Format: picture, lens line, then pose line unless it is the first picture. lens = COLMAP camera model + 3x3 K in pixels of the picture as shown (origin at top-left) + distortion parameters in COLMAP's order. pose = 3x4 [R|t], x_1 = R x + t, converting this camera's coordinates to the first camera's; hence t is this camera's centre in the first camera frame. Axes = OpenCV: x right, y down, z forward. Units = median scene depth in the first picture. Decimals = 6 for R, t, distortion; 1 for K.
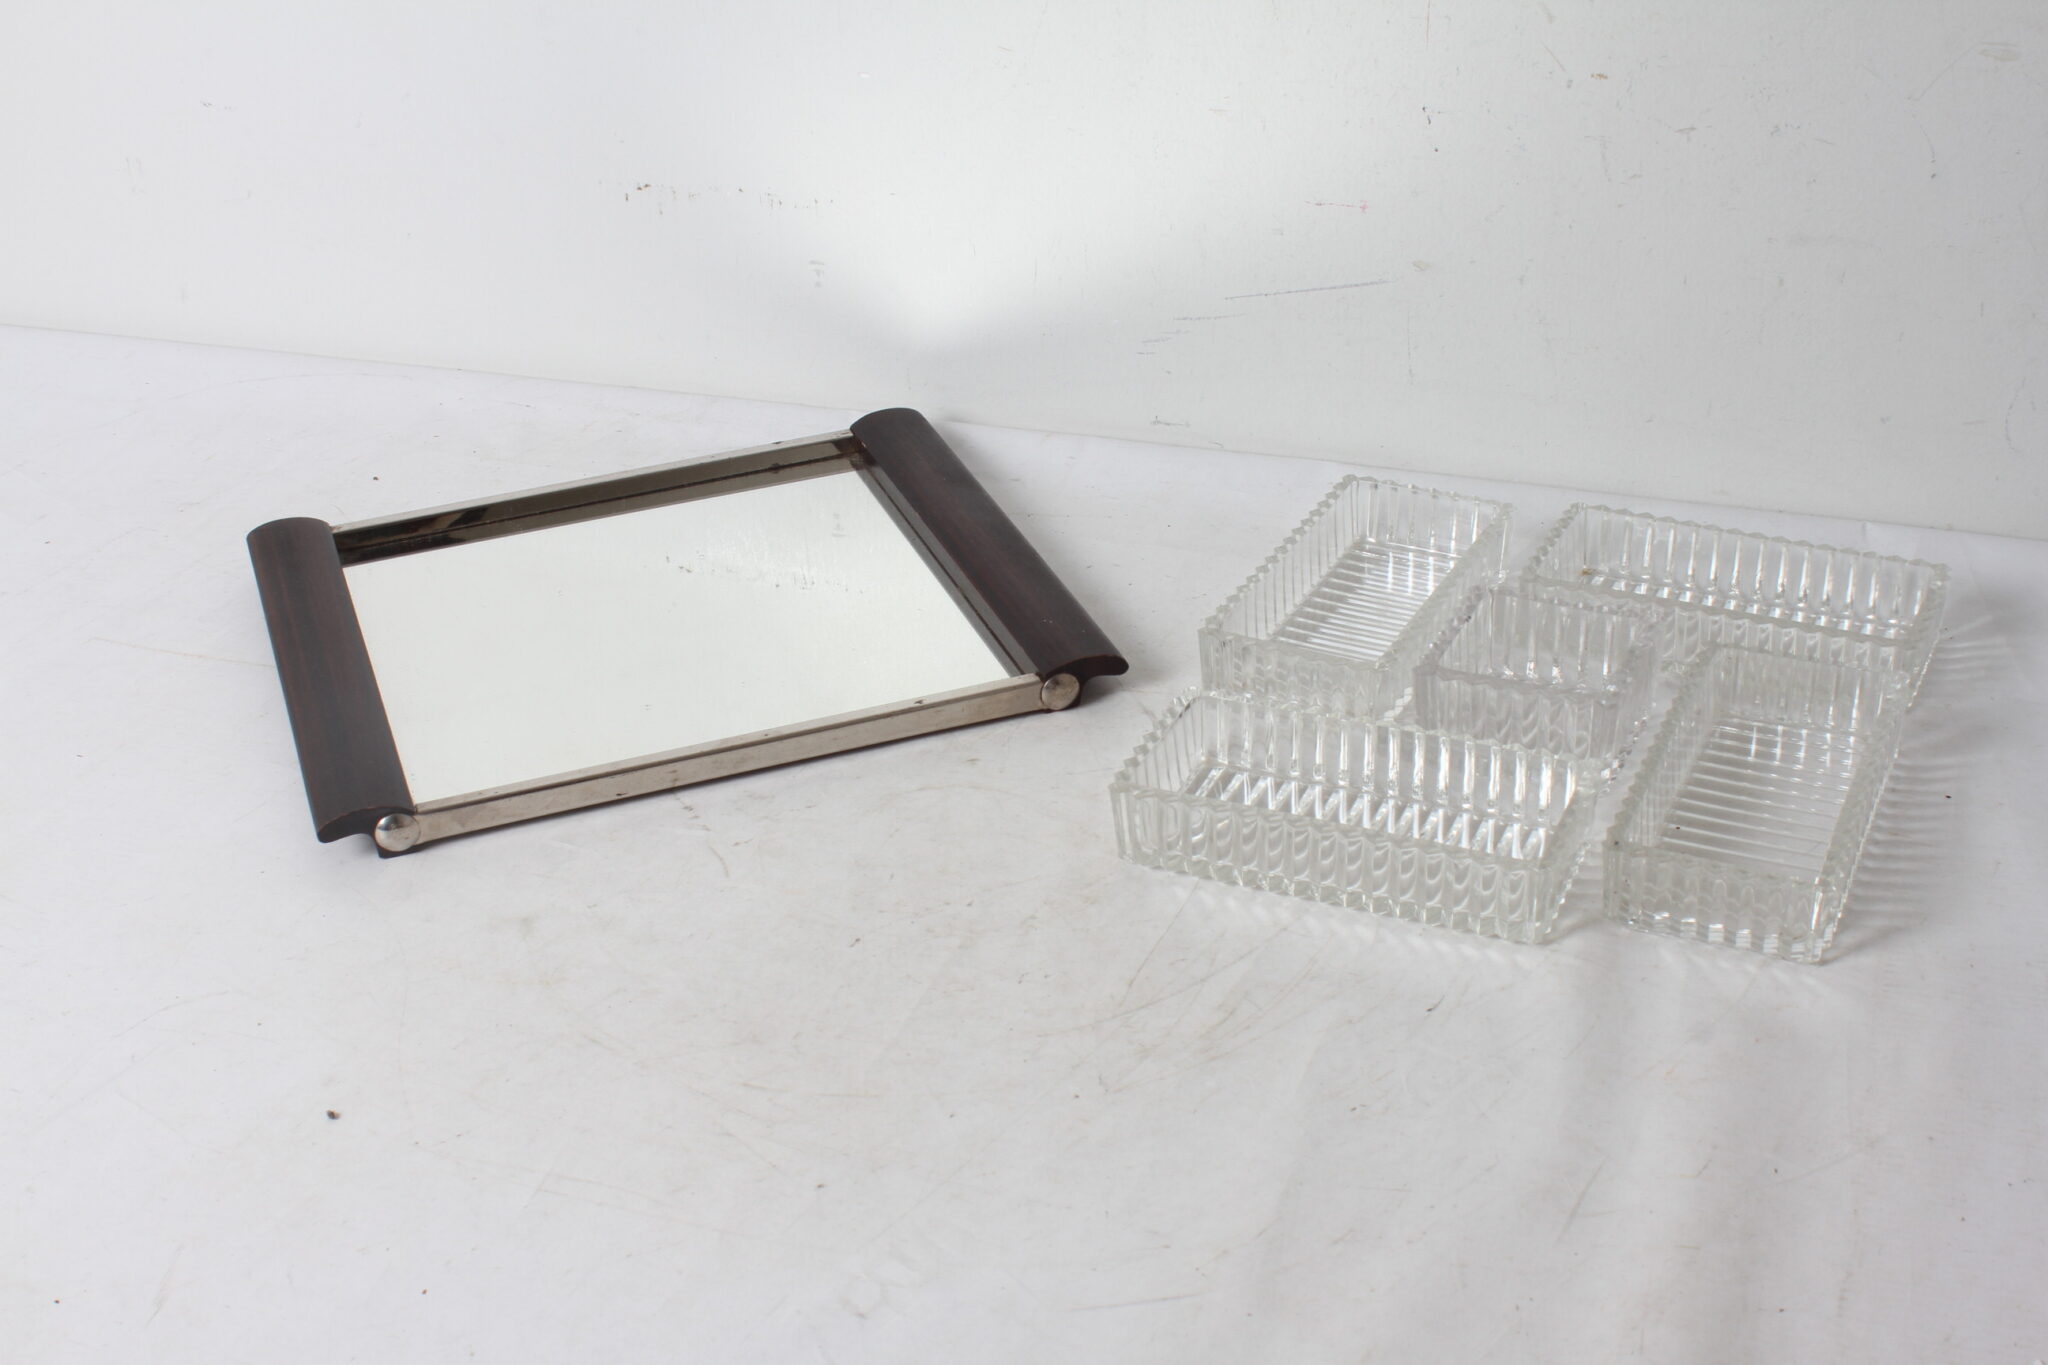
lens RADIAL K [[2780.8, 0, 1025.7], [0, 2780.8, 687.8], [0, 0, 1]] dist [-0.140867, 0.000000]
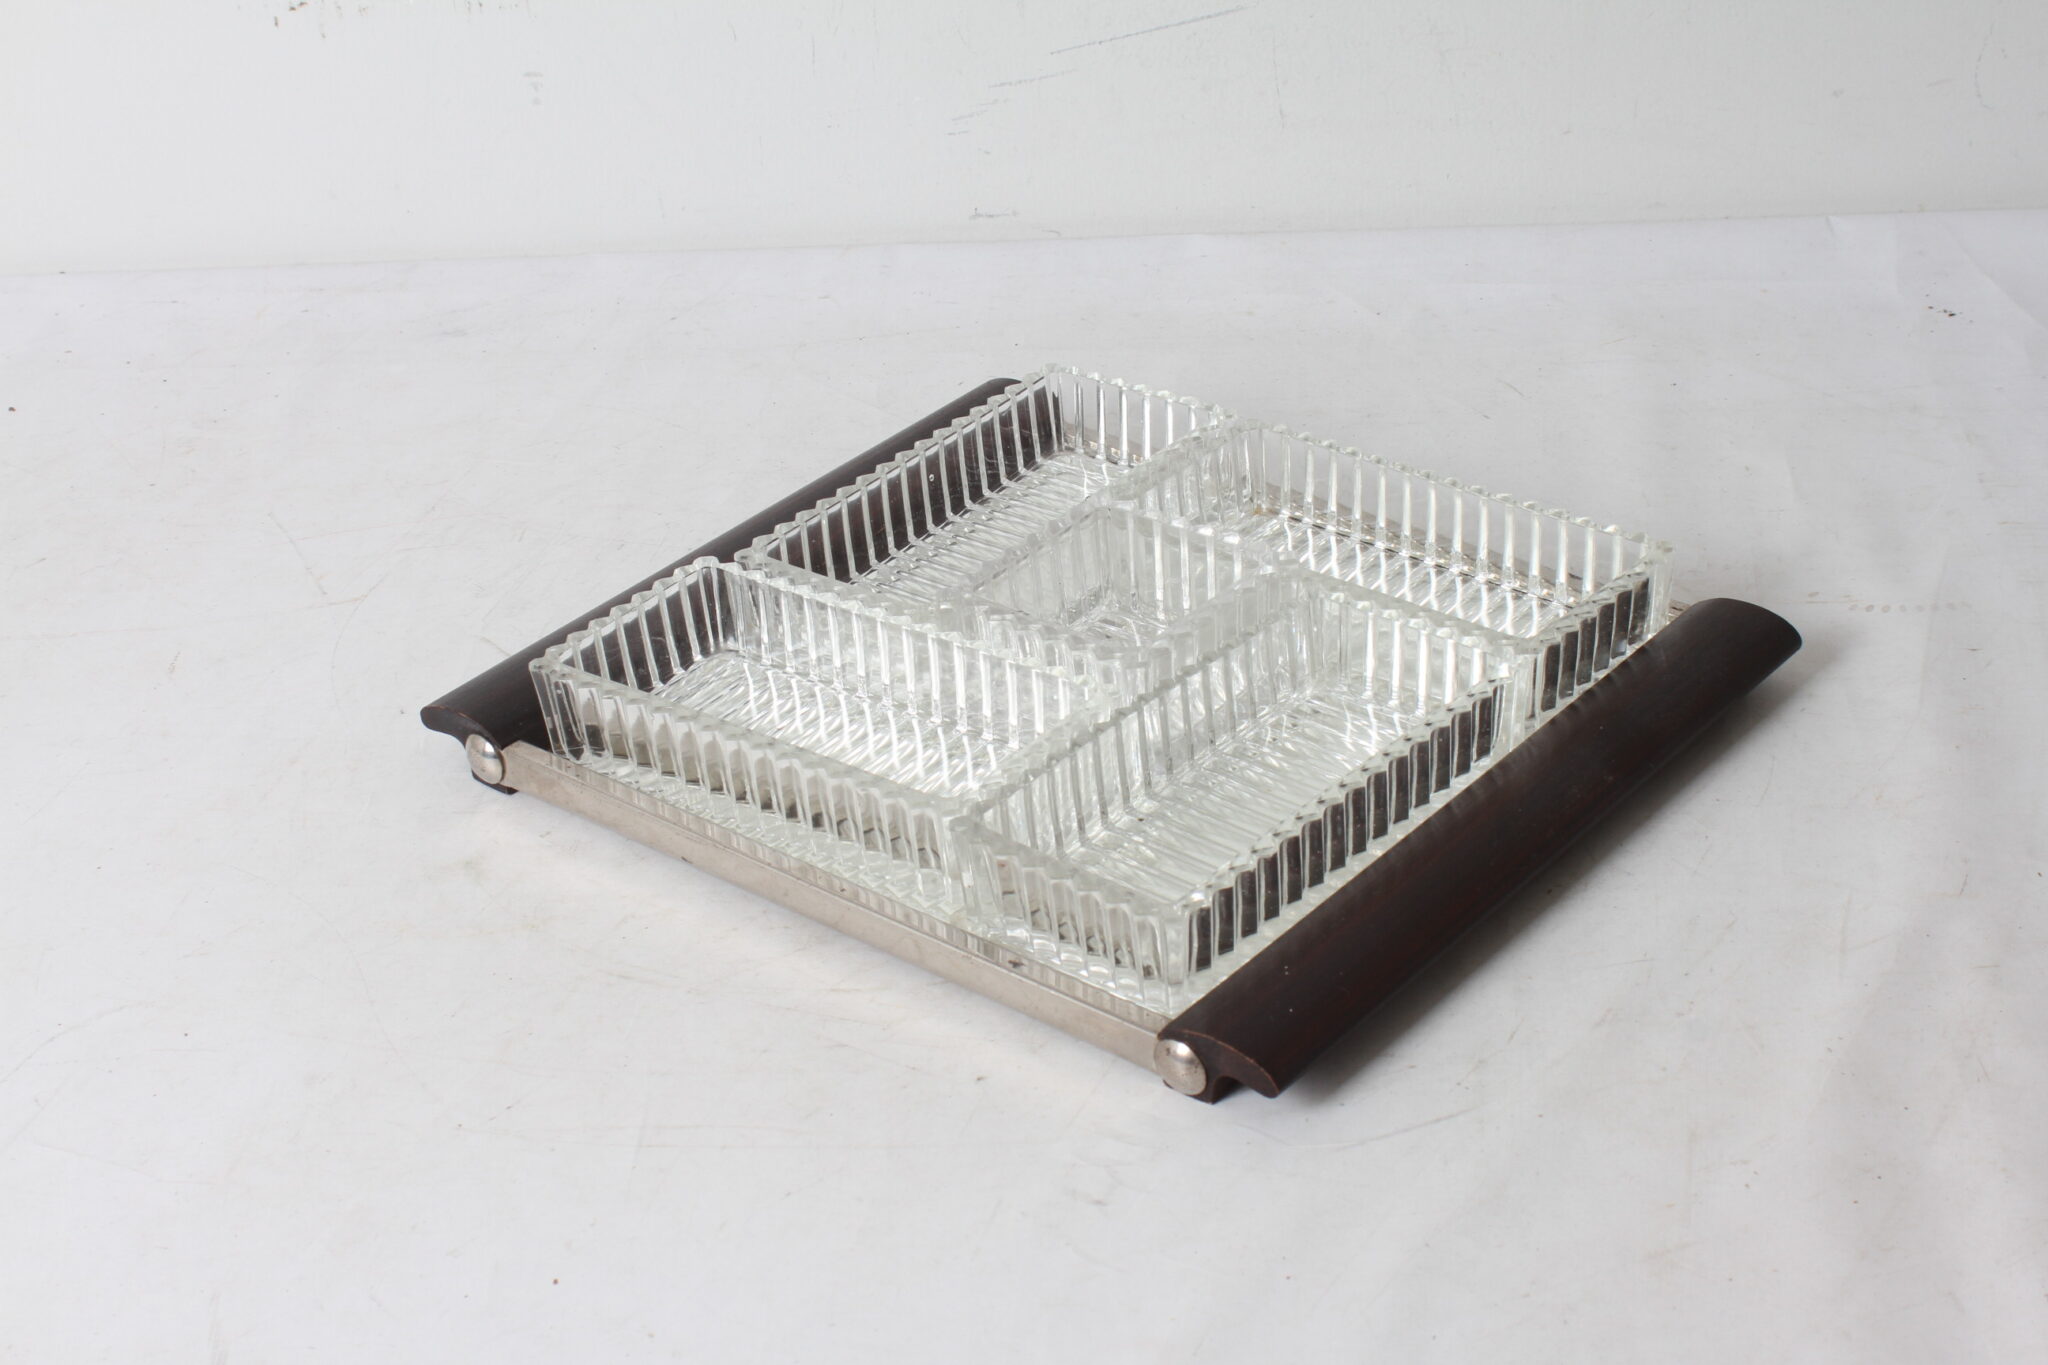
lens RADIAL K [[3503.0, 0, 1025.1], [0, 3503.0, 693.6], [0, 0, 1]] dist [-0.074887, 0.000000]
pose [[0.967979, -0.147973, 0.202781, -0.183632], [0.149517, 0.988729, 0.007772, 0.042343], [-0.201645, 0.022796, 0.979193, -0.025959]]
